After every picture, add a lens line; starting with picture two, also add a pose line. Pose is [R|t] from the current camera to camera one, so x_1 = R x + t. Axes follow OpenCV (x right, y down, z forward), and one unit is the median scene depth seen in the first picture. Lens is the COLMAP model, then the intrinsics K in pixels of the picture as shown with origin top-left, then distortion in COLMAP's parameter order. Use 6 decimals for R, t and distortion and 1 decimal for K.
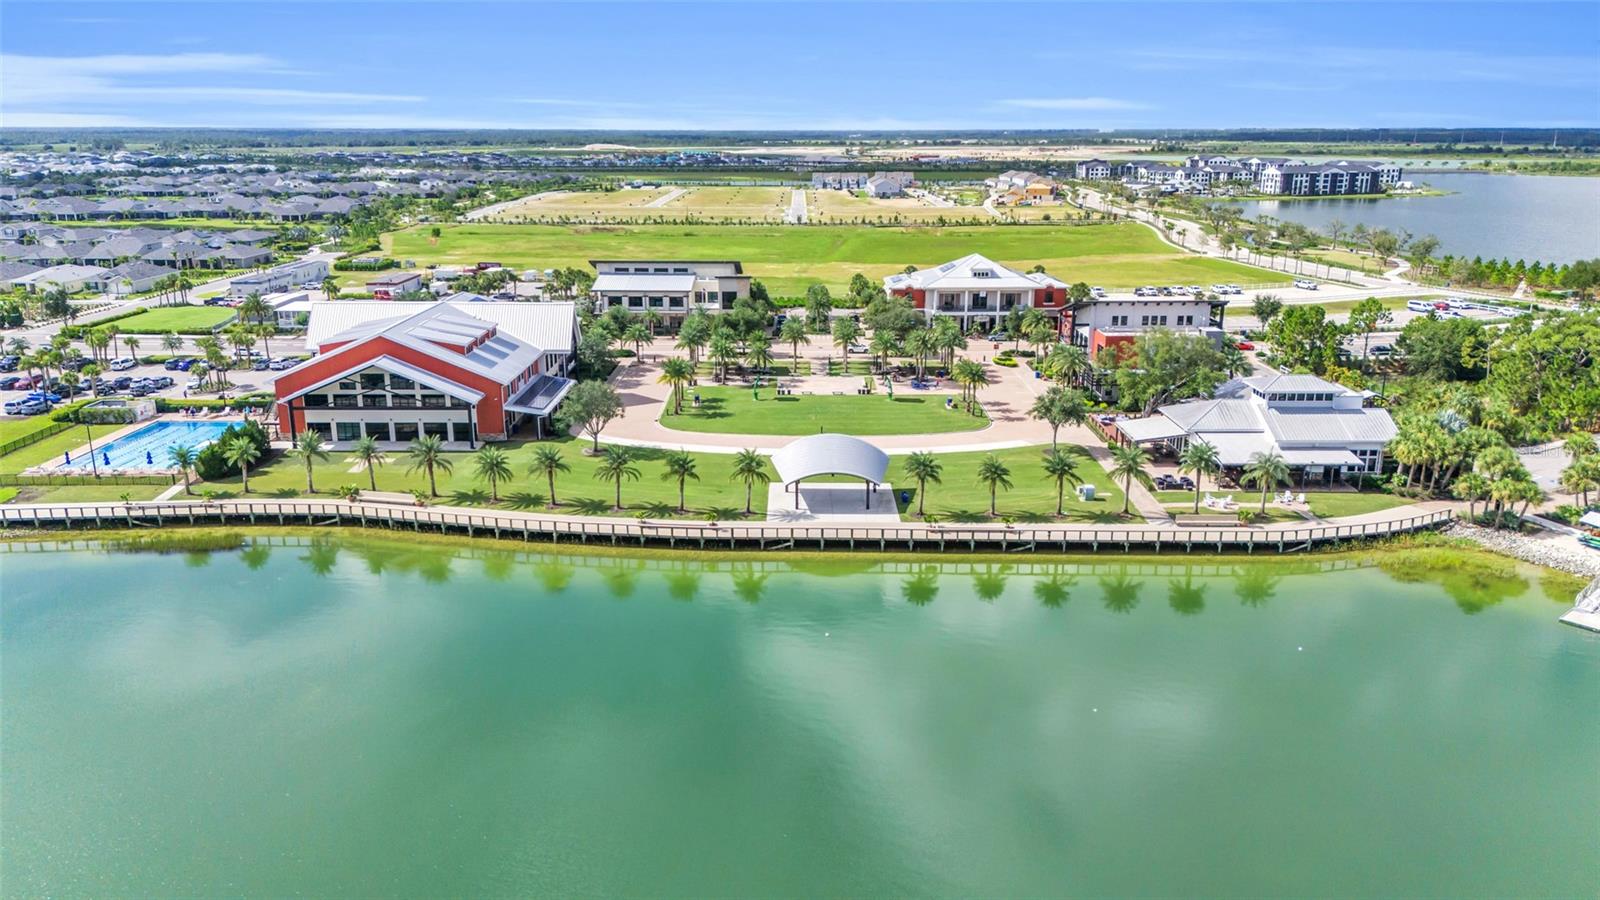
lens RADIAL K [[1167.3, 0, 800.0], [0, 1167.3, 450.0], [0, 0, 1]] dist [0.081941, -0.098000]
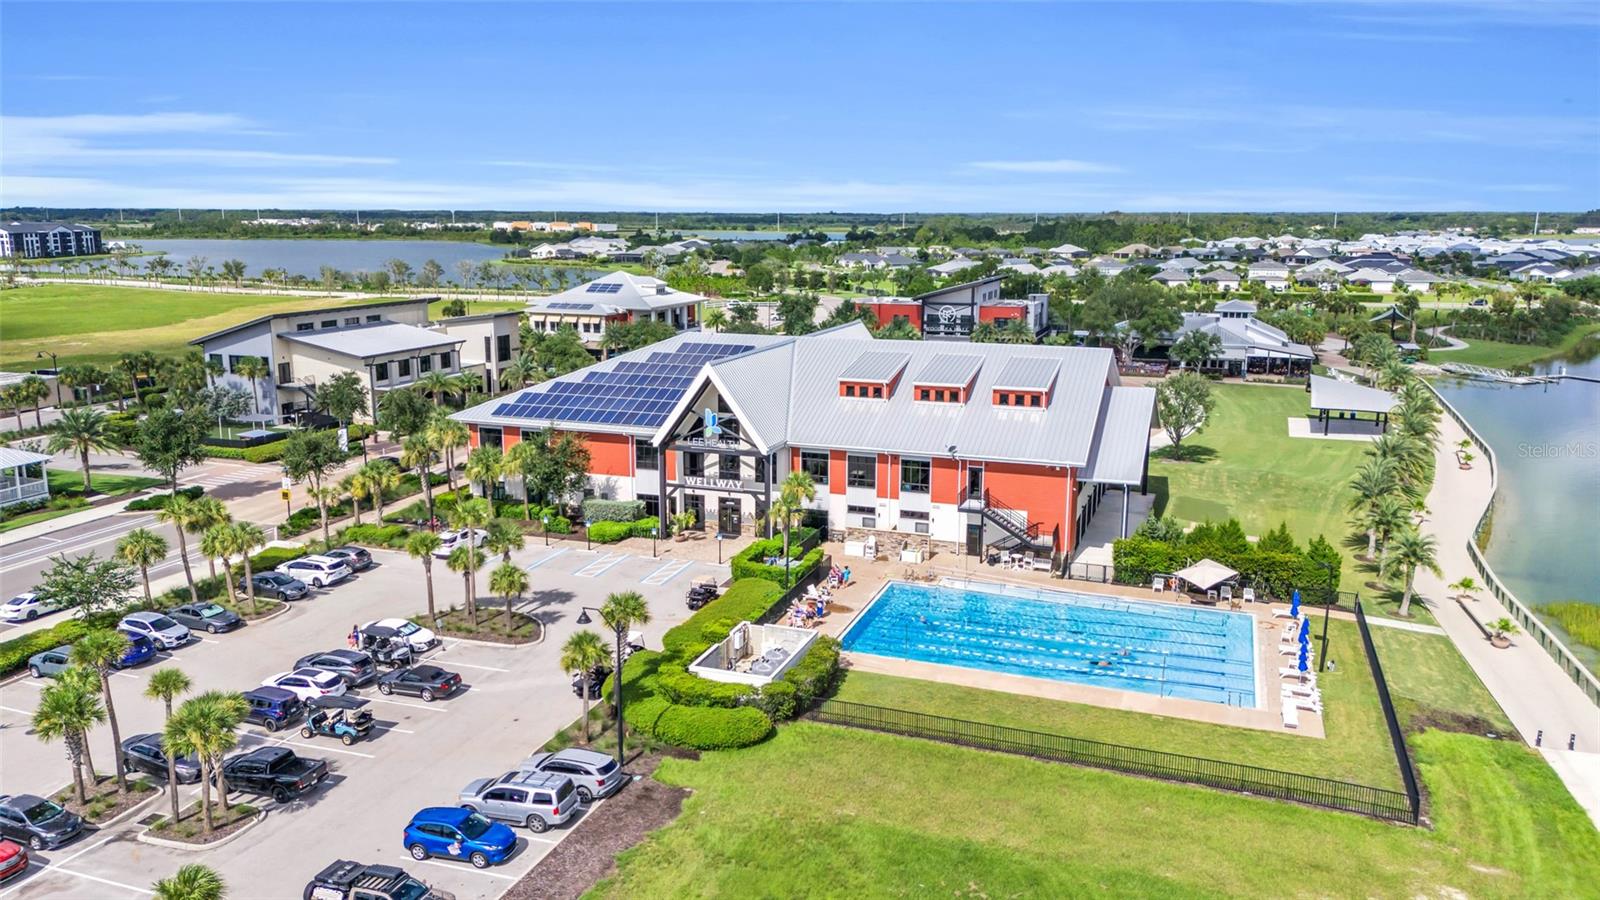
lens RADIAL K [[1167.3, 0, 800.0], [0, 1167.3, 450.0], [0, 0, 1]] dist [0.081941, -0.098000]
pose [[0.346843, -0.186943, 0.919104, -0.209256], [0.245621, 0.963841, 0.103352, -0.031836], [-0.905191, 0.189904, 0.380219, 0.189402]]
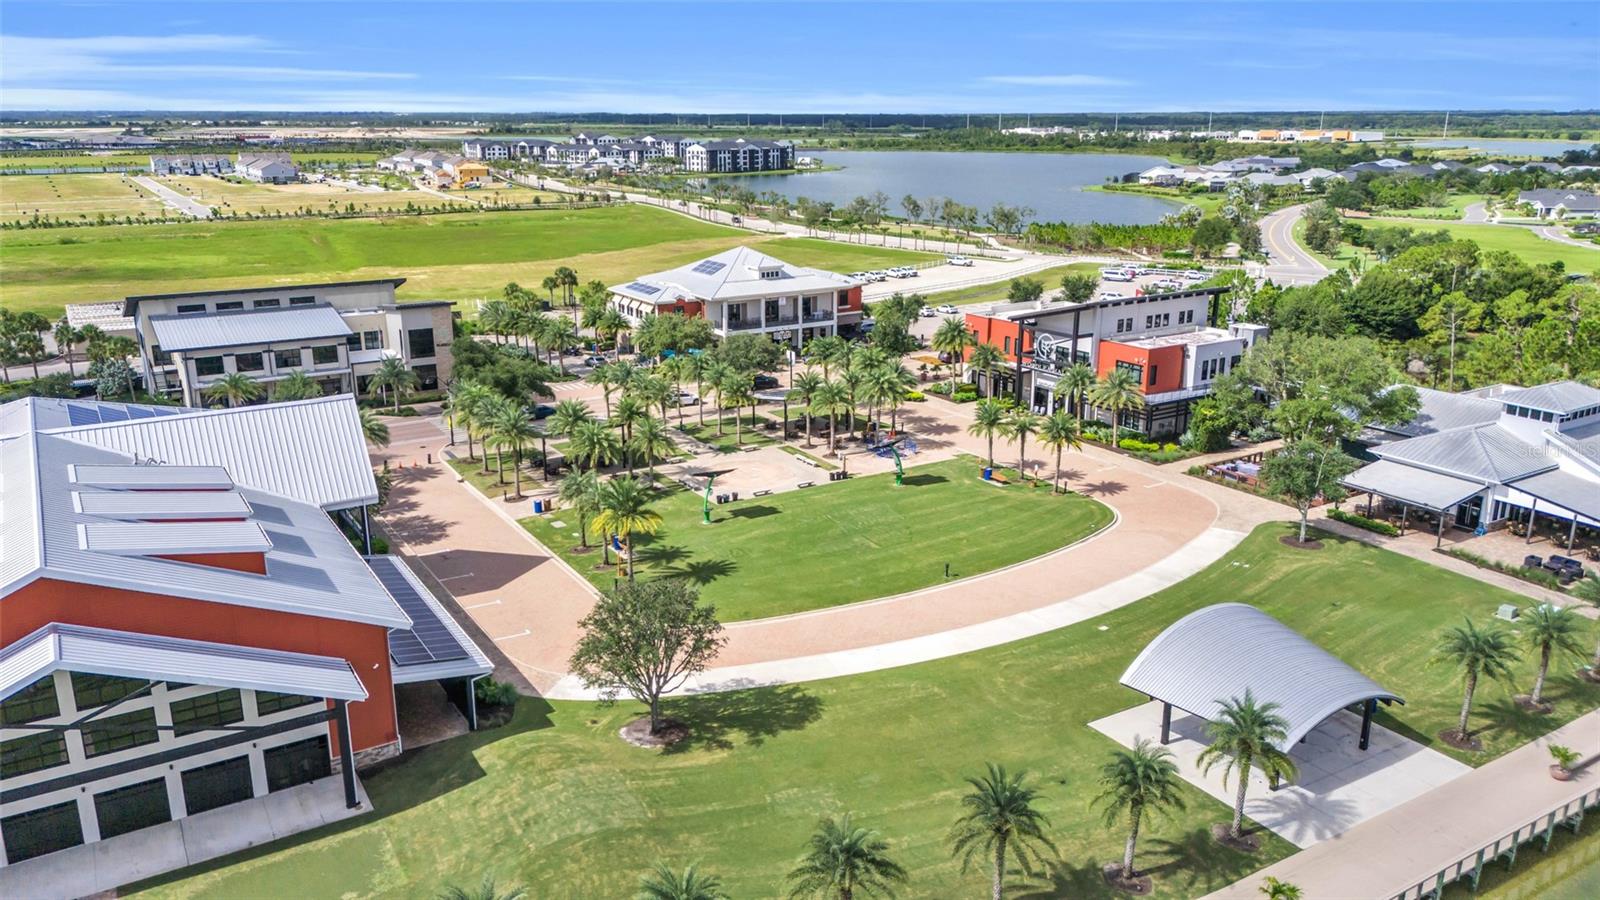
lens RADIAL K [[1167.3, 0, 800.0], [0, 1167.3, 450.0], [0, 0, 1]] dist [0.081941, -0.098000]
pose [[0.846017, -0.148260, 0.512128, -0.069939], [0.141574, 0.988545, 0.052307, -0.024863], [-0.514016, 0.028251, 0.857315, 0.119063]]
